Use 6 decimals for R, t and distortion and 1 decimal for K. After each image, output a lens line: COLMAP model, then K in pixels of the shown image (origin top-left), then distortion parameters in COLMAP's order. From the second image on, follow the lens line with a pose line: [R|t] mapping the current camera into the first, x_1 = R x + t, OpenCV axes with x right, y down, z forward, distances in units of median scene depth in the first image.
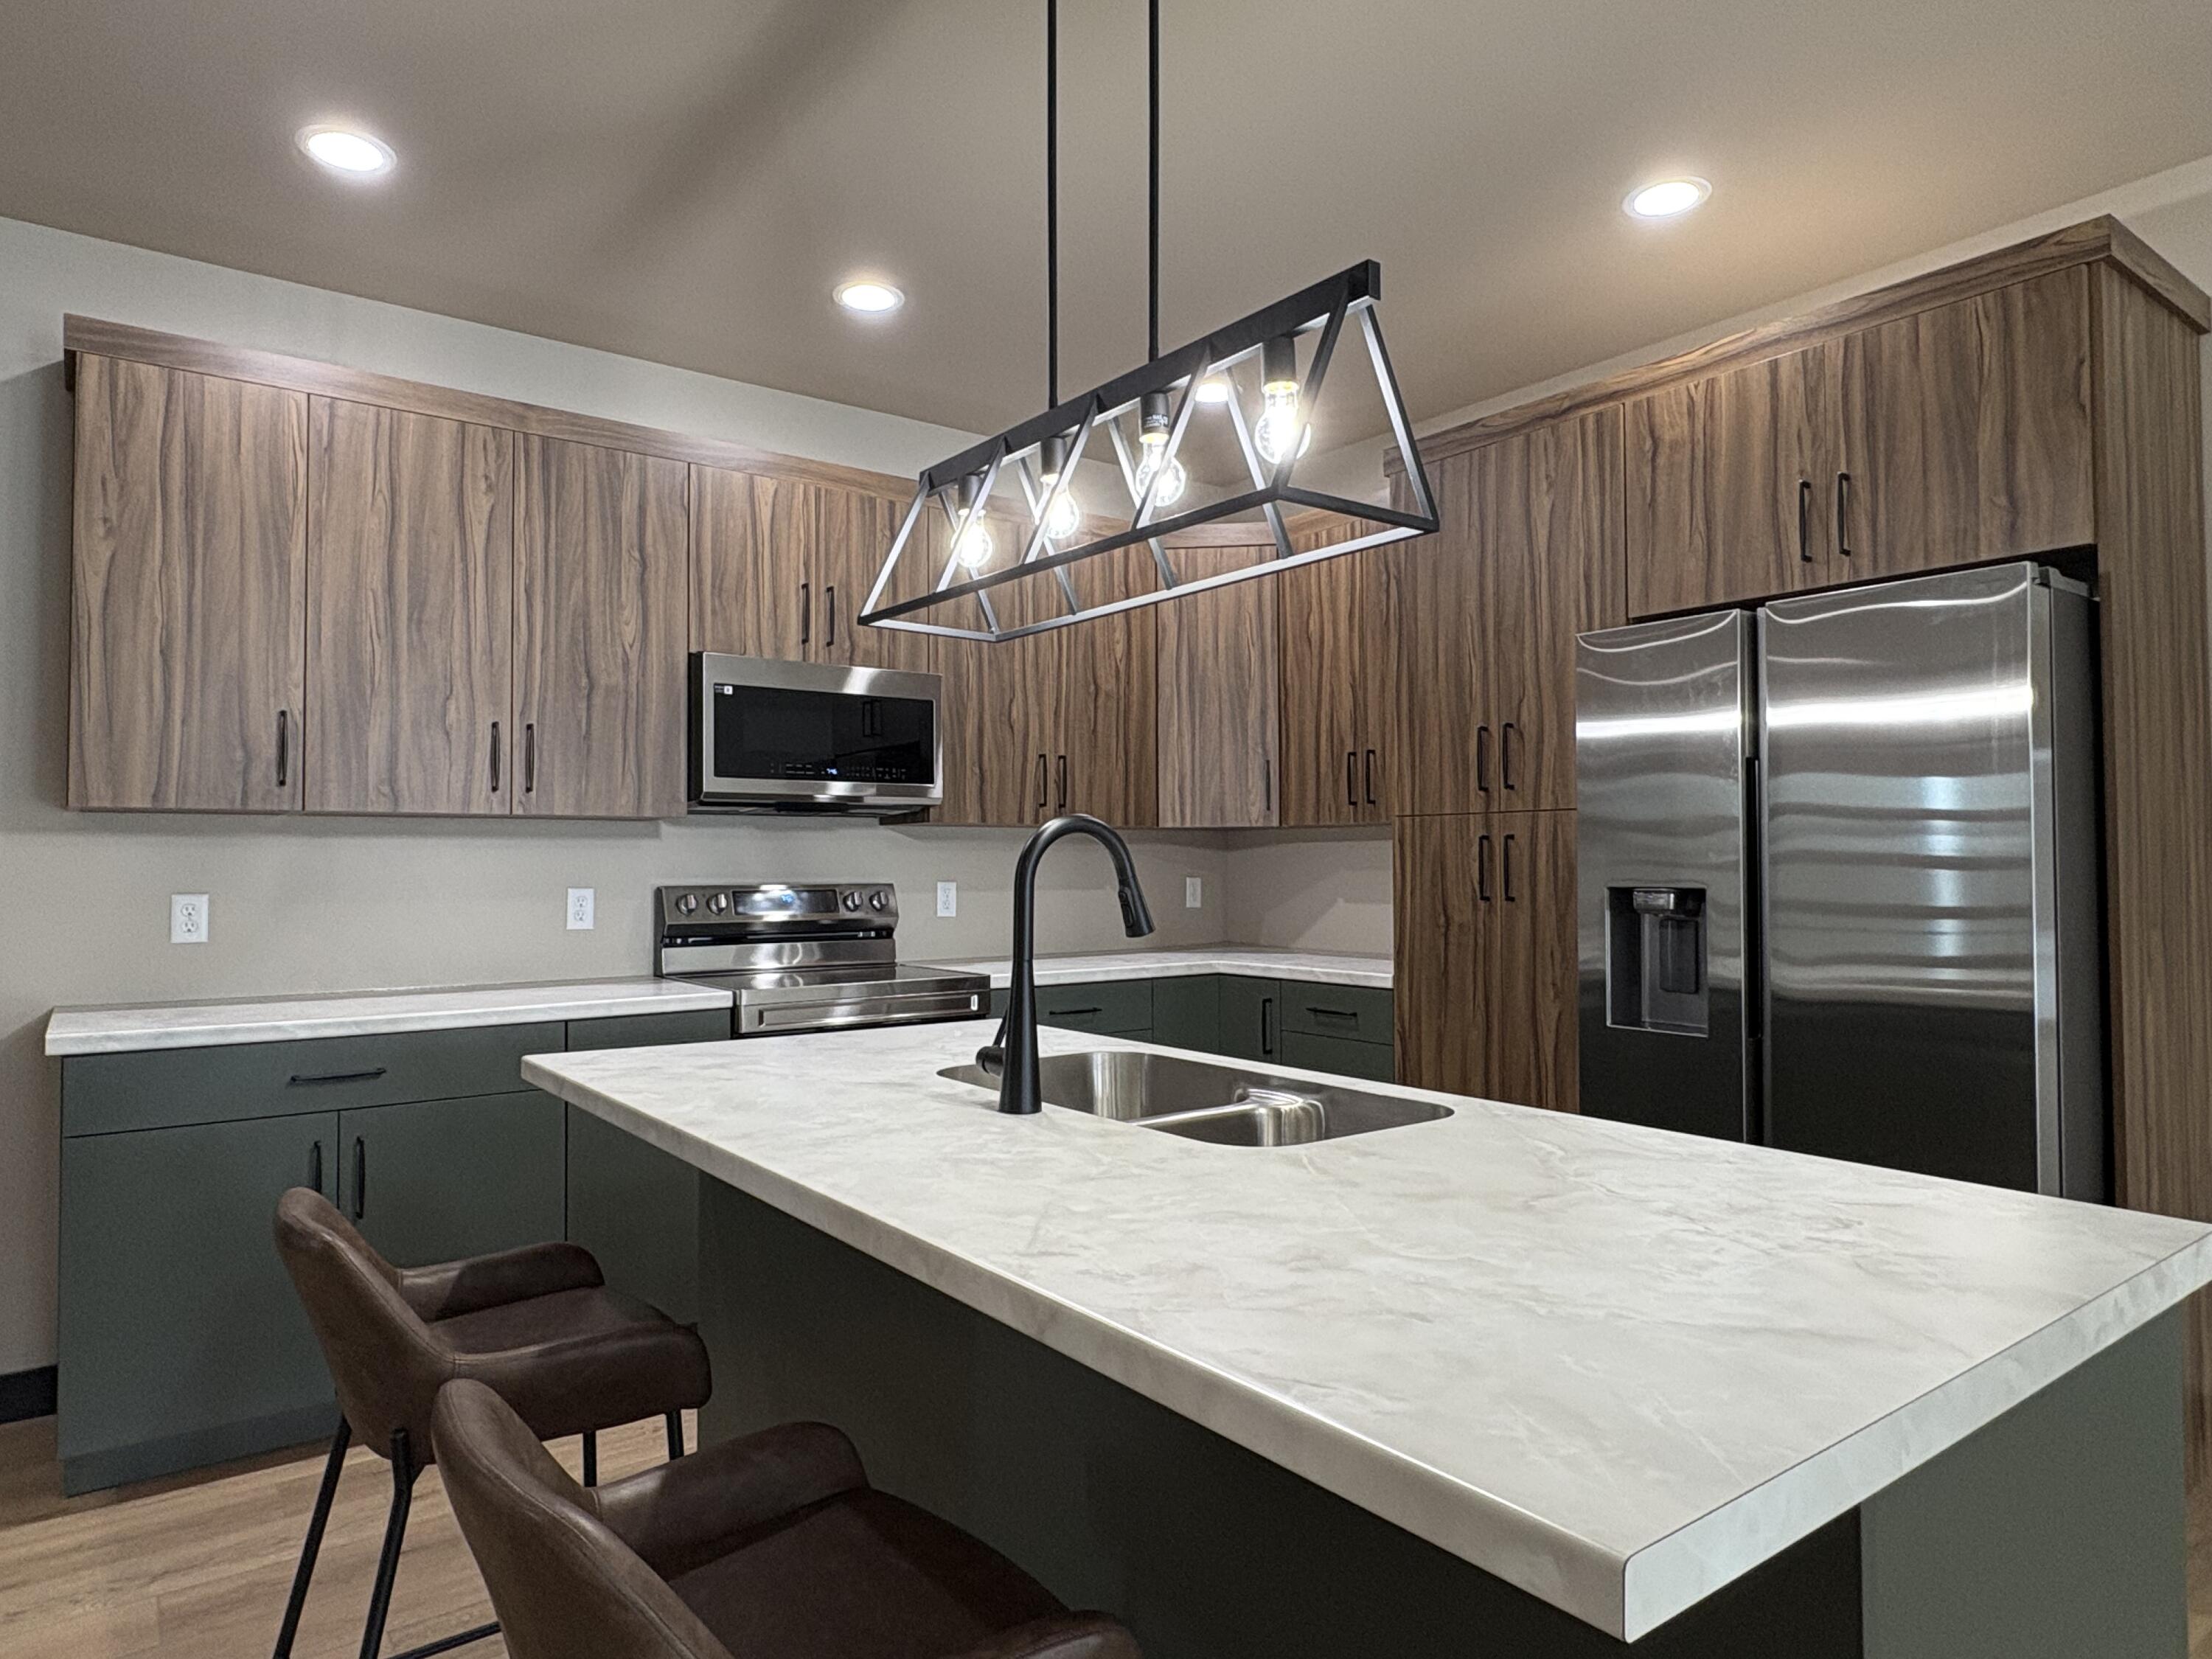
lens RADIAL K [[1305.8, 0, 1106.0], [0, 1305.8, 843.3], [0, 0, 1]] dist [-0.017208, 0.000016]
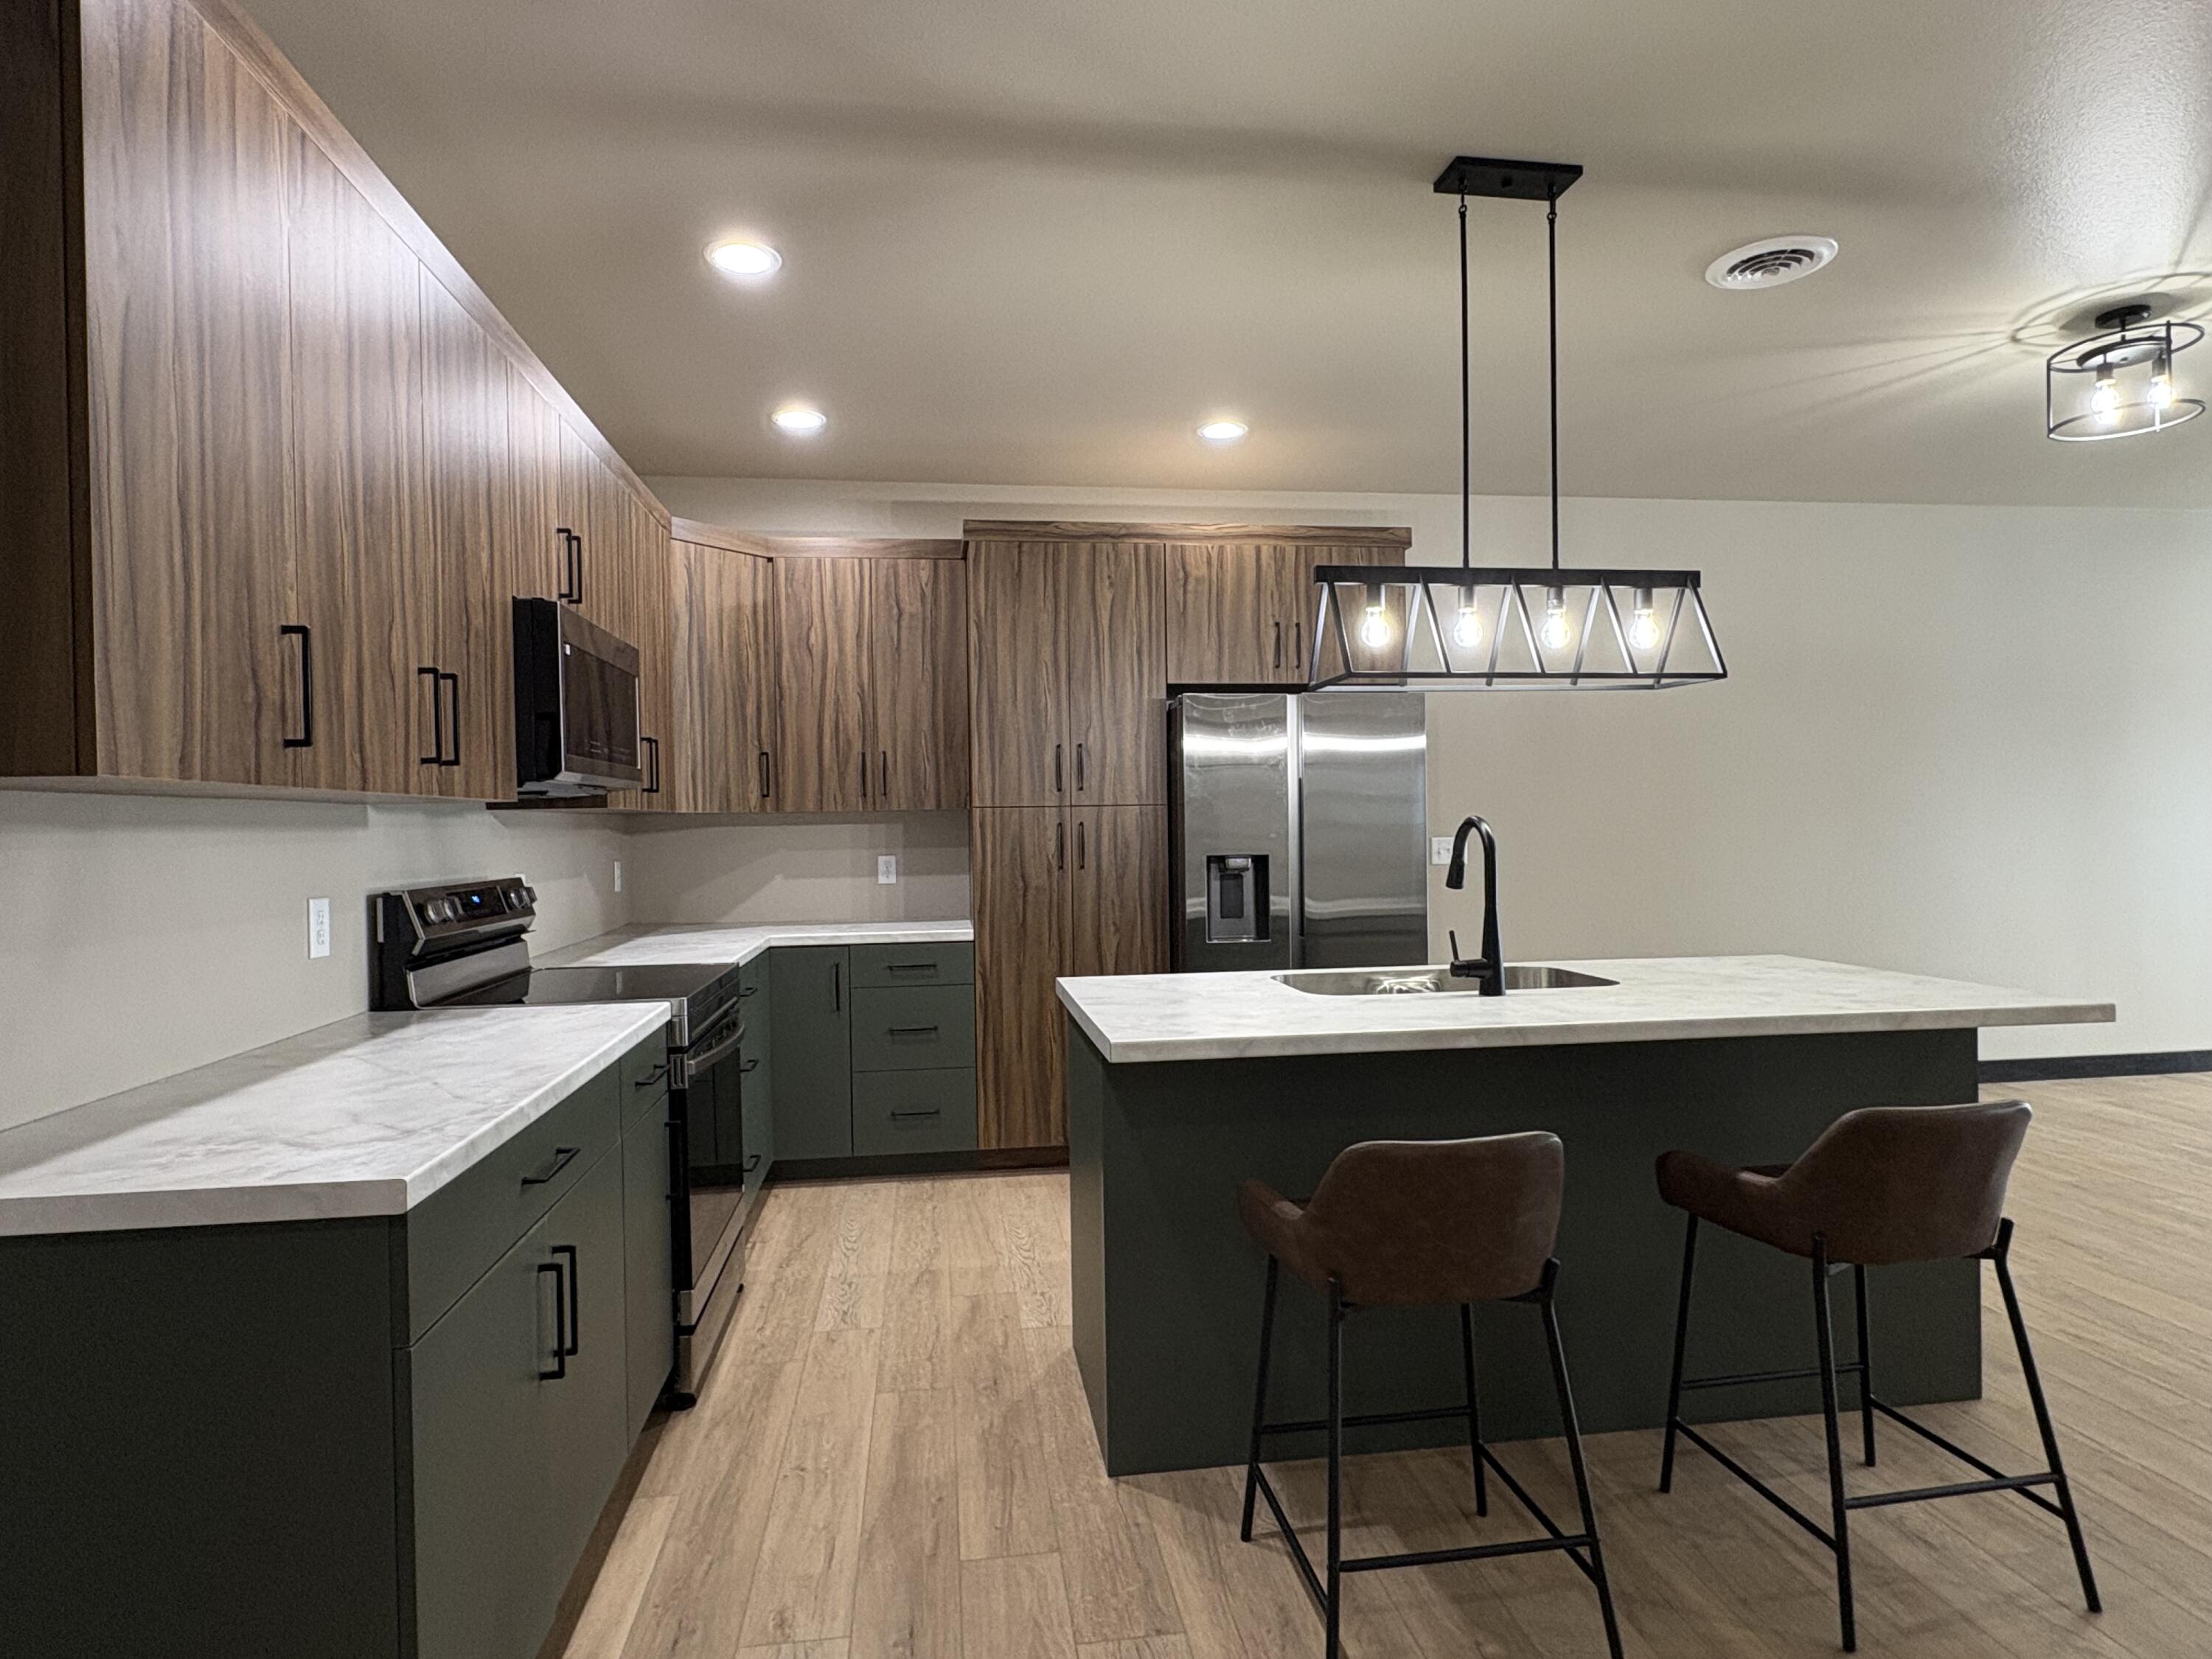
lens RADIAL K [[1179.9, 0, 1099.4], [0, 1179.9, 830.7], [0, 0, 1]] dist [-0.005130, 0.000072]
pose [[0.493707, -0.007759, 0.869594, -0.771845], [0.000143, 0.999961, 0.008841, -0.008192], [-0.869628, -0.004240, 0.493689, 0.333458]]
